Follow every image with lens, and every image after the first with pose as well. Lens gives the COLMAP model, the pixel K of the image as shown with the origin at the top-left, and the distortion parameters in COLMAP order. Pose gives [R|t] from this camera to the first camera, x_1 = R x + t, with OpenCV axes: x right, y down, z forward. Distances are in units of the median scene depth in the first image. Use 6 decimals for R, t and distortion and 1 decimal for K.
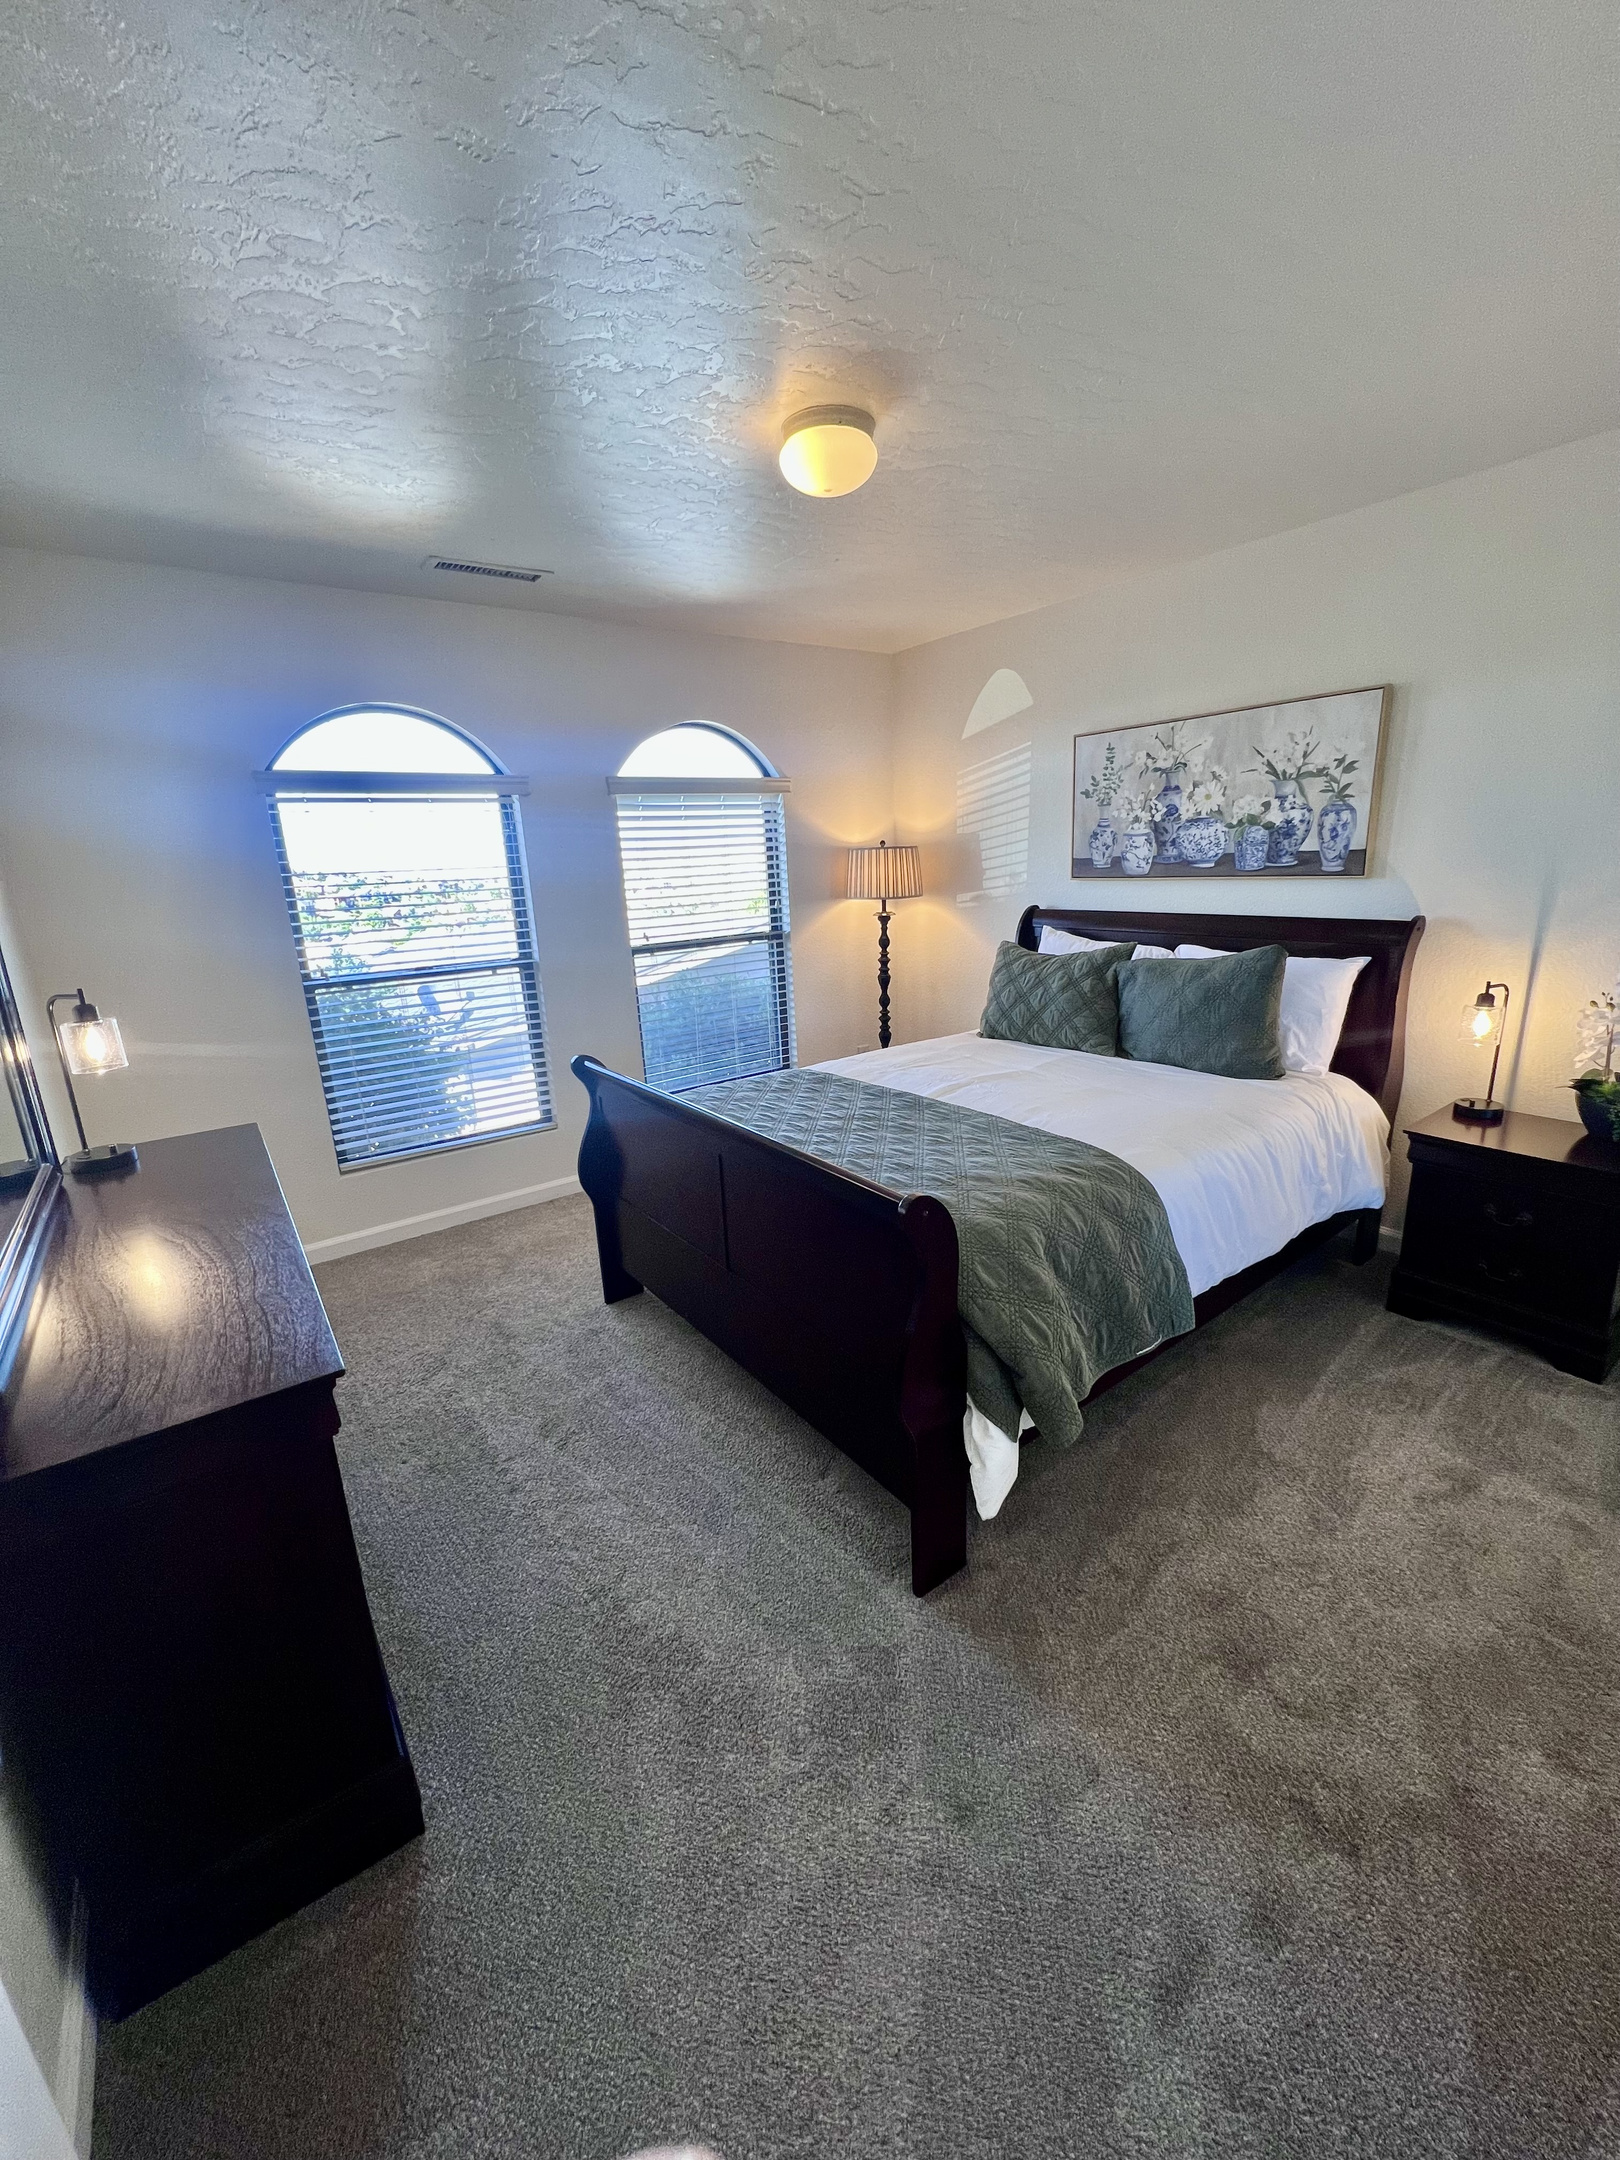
lens RADIAL K [[862.5, 0, 817.2], [0, 862.5, 1080.5], [0, 0, 1]] dist [-0.002583, 0.000005]
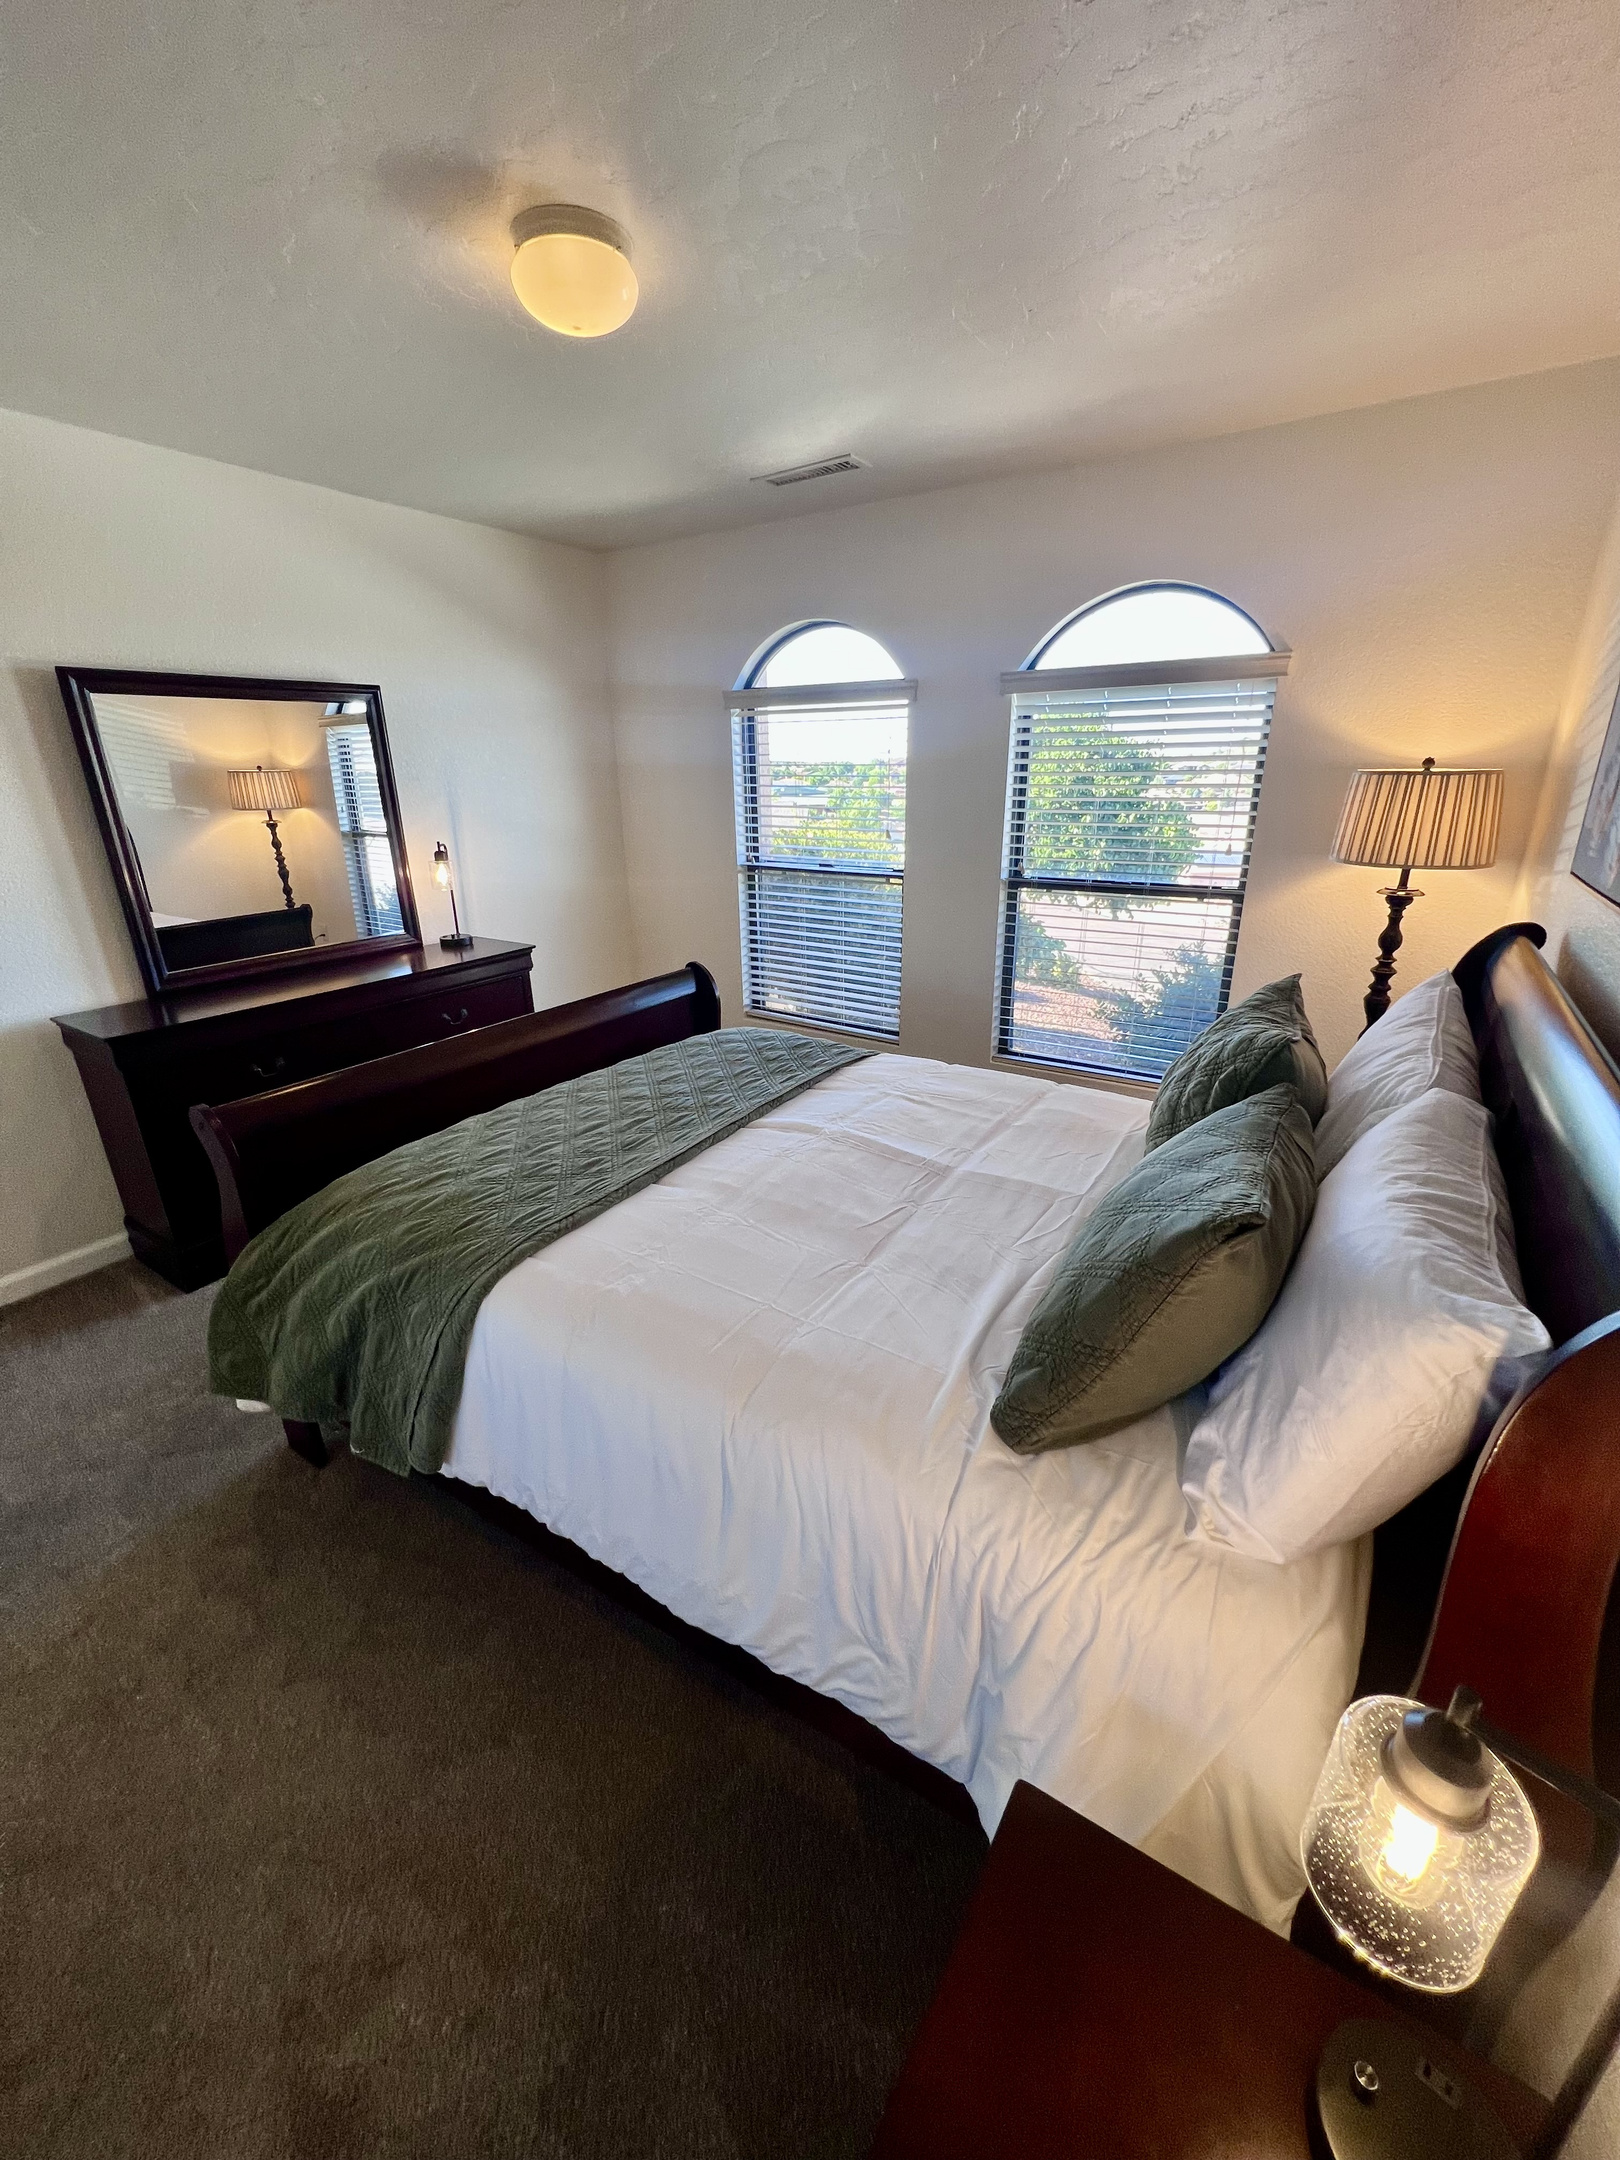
lens RADIAL K [[862.5, 0, 817.2], [0, 862.5, 1080.5], [0, 0, 1]] dist [-0.002583, 0.000005]
pose [[0.354379, 0.358199, -0.863776, 0.774492], [-0.243467, 0.927209, 0.284617, -0.238843], [0.902851, 0.109438, 0.415793, 0.706809]]
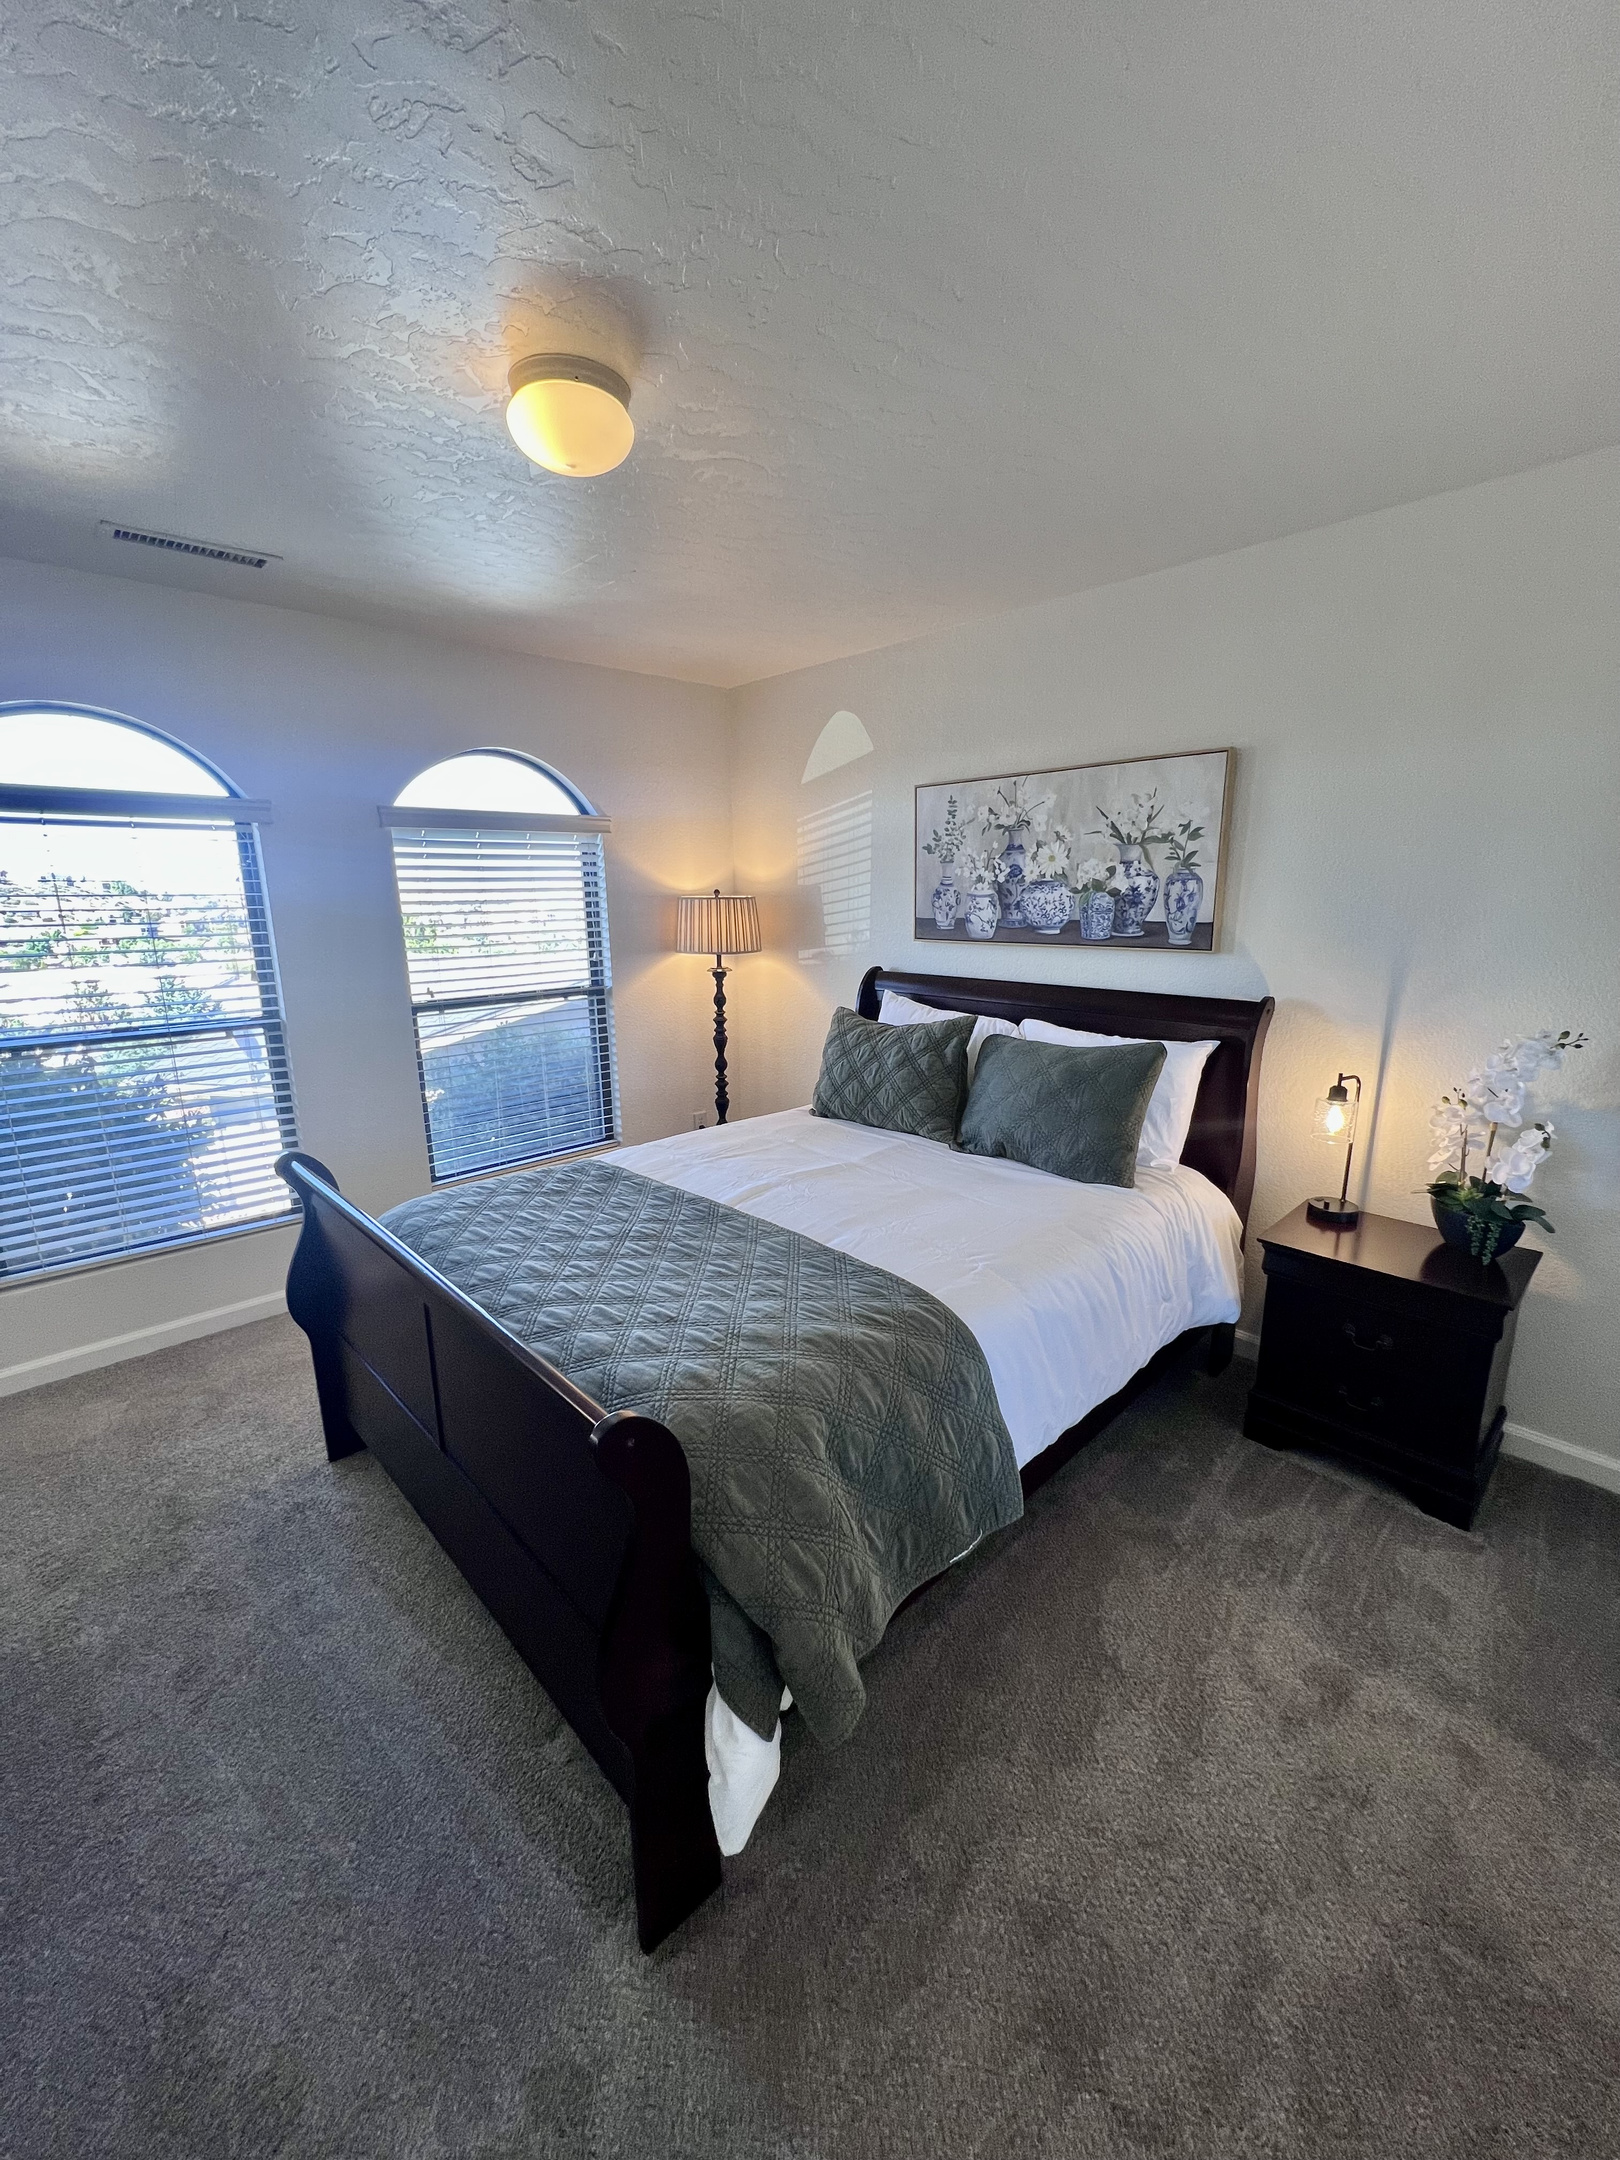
lens RADIAL K [[862.5, 0, 817.2], [0, 862.5, 1080.5], [0, 0, 1]] dist [-0.002583, 0.000005]
pose [[0.991690, 0.006304, 0.128500, 0.104480], [-0.000813, 0.999086, -0.042742, -0.062624], [-0.128652, 0.042282, 0.990788, 0.154920]]
